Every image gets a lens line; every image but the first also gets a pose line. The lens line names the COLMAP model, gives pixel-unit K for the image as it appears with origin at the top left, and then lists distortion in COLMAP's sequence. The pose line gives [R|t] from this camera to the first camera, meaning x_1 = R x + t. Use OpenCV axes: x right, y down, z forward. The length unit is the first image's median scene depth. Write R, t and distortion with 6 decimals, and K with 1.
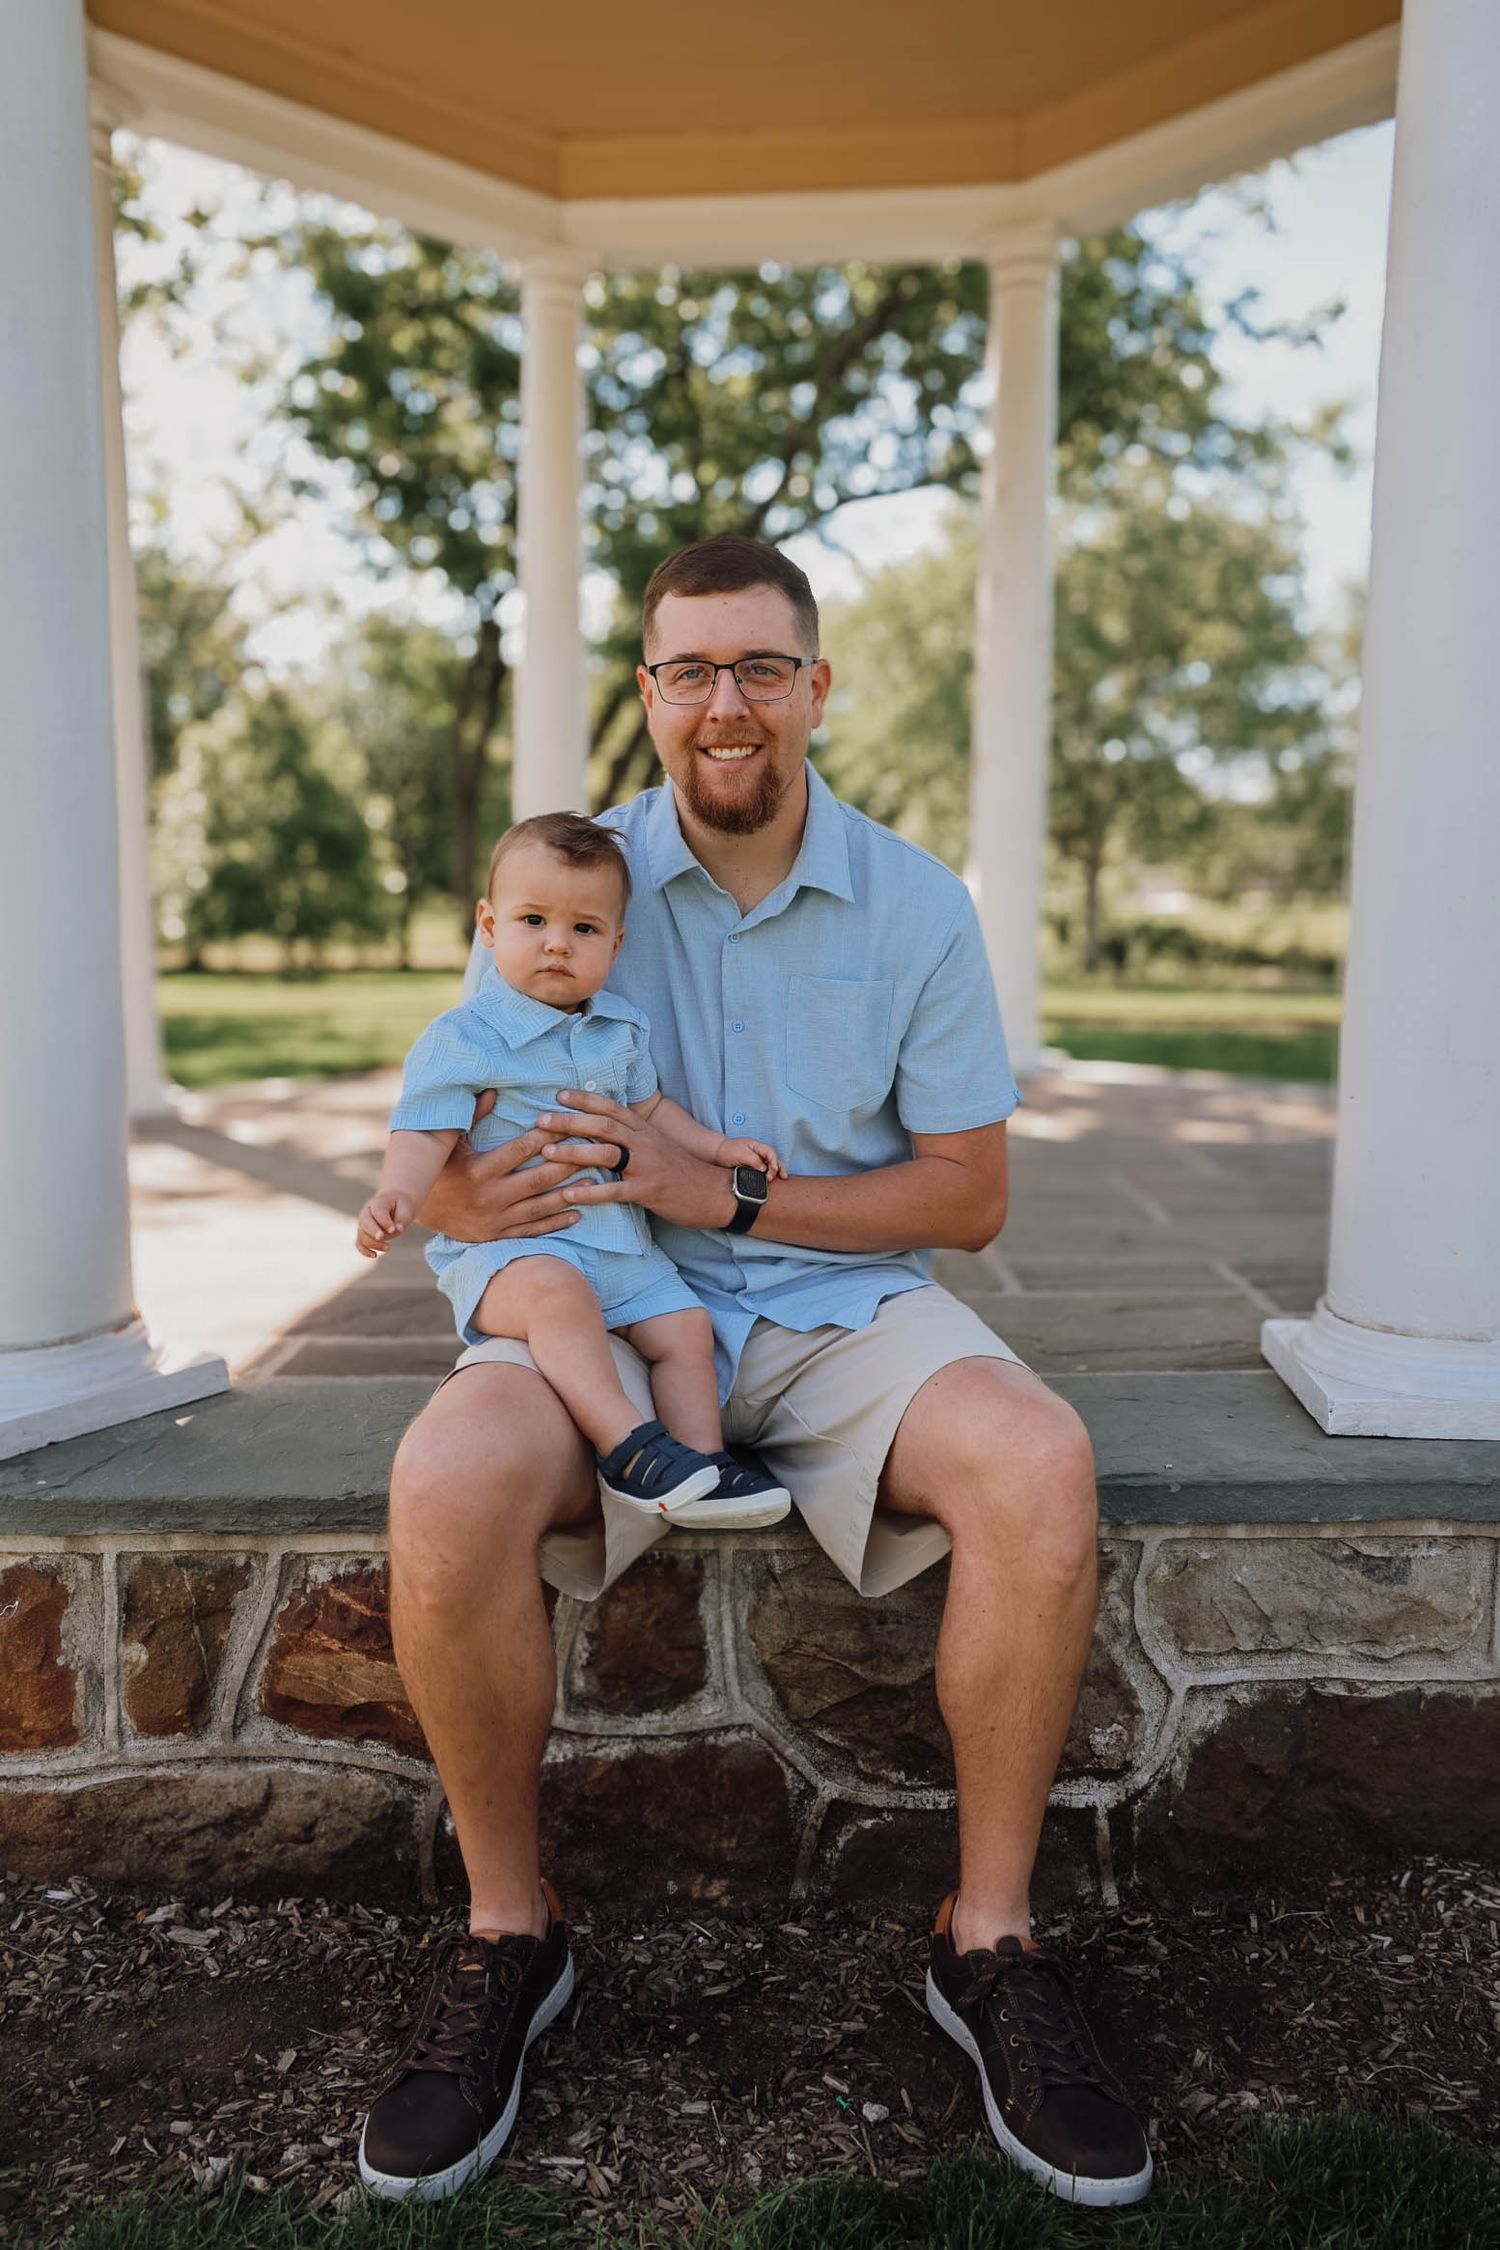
lens RADIAL K [[1590.8, 0, 746.5], [0, 1590.8, 1118.6], [0, 0, 1]] dist [-0.002257, 0.001879]
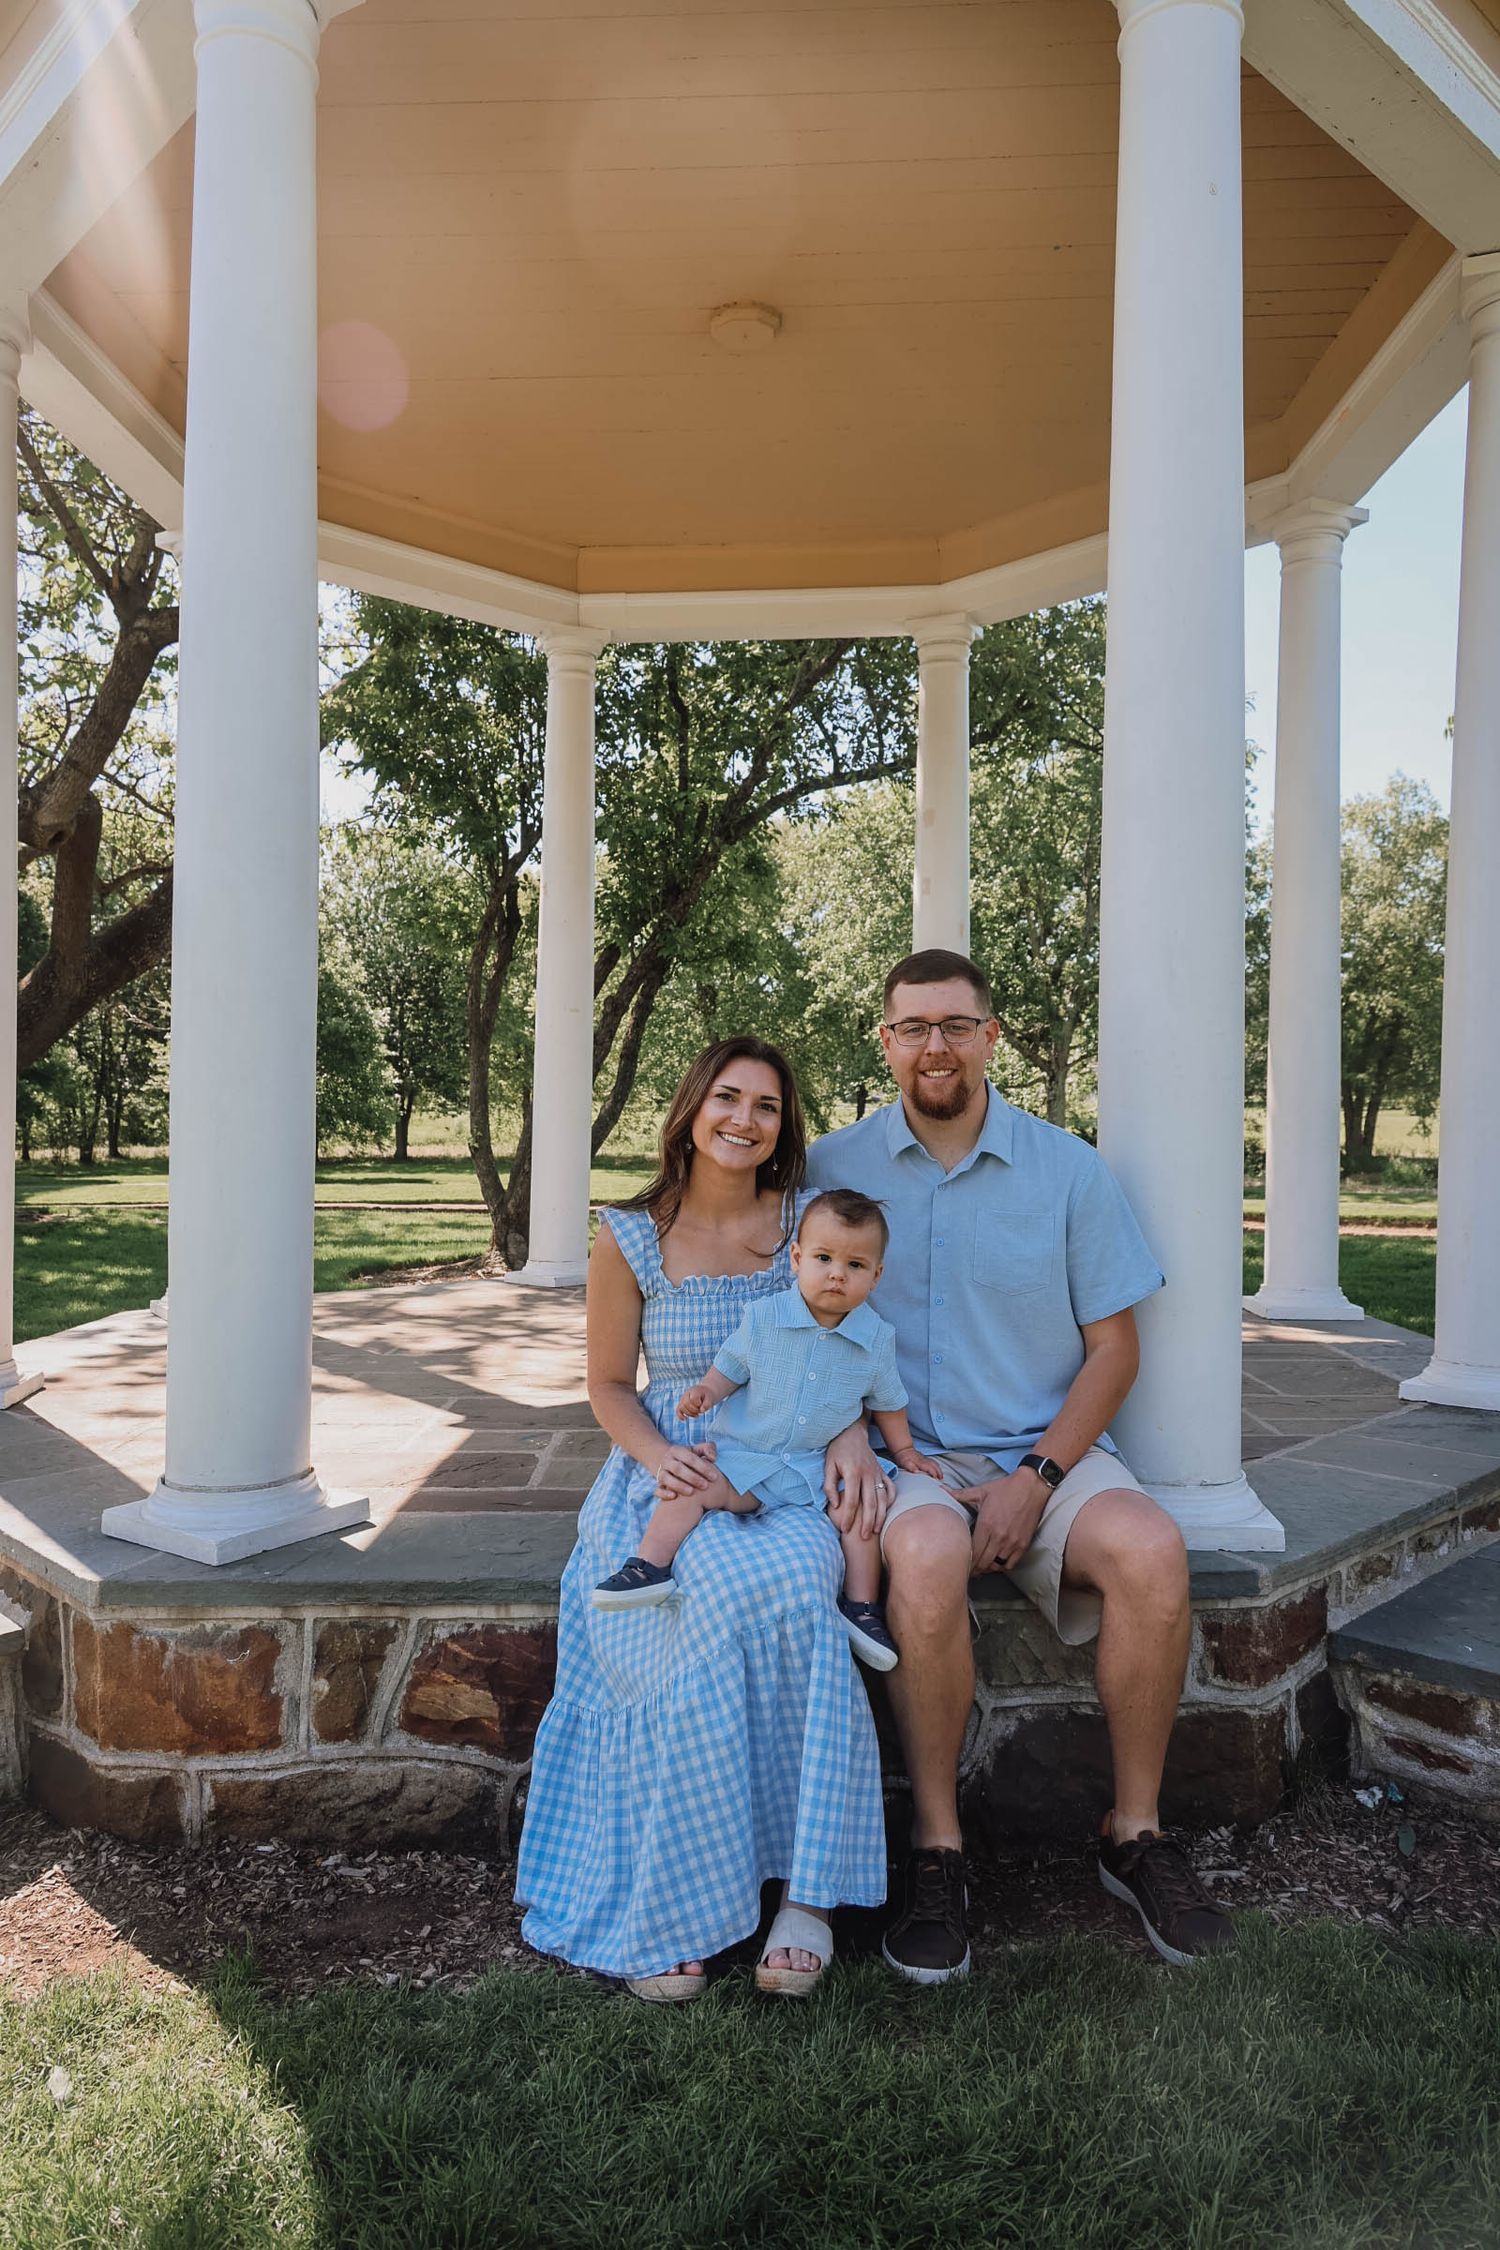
lens RADIAL K [[1546.5, 0, 738.1], [0, 1546.5, 1112.6], [0, 0, 1]] dist [0.000136, 0.001545]
pose [[0.999972, 0.004569, 0.005983, 0.014374], [-0.003788, 0.992193, -0.124658, -0.035155], [-0.006505, 0.124632, 0.992182, -0.581461]]
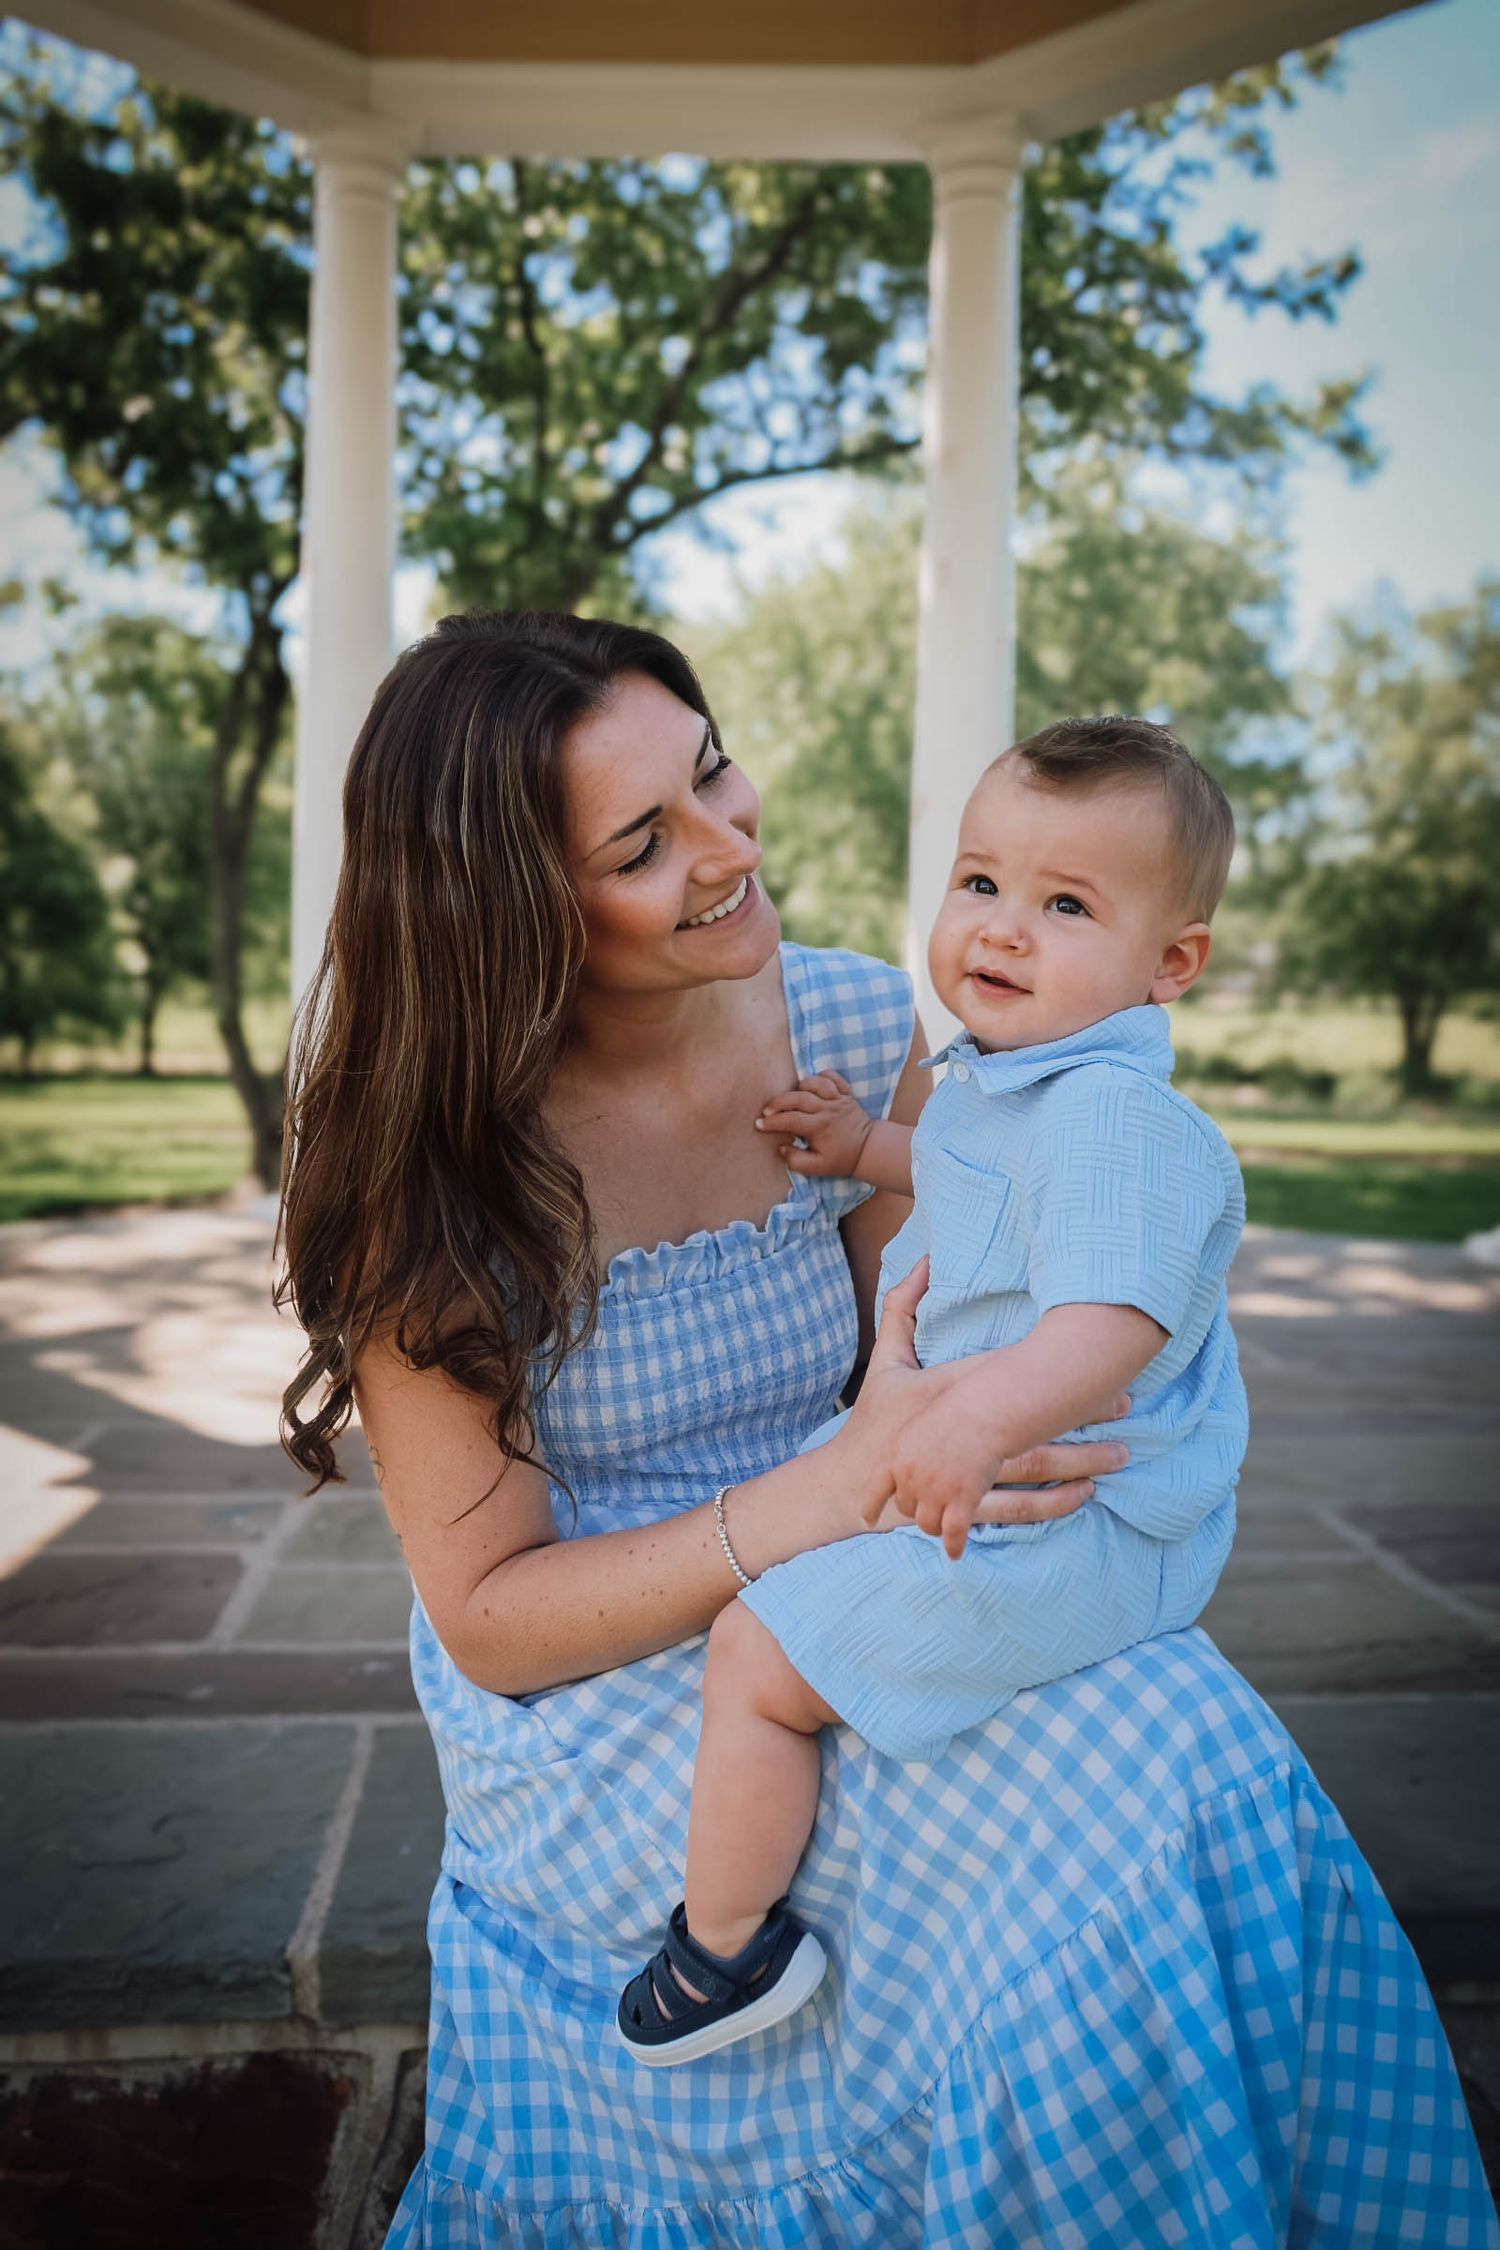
lens RADIAL K [[2028.1, 0, 750.0], [0, 2028.1, 1125.0], [0, 0, 1]] dist [0.001851, 0.001652]
pose [[0.996932, 0.007065, 0.077950, -0.027273], [-0.001399, 0.997368, -0.072499, -0.014486], [-0.078257, 0.072167, 0.994318, 0.215992]]
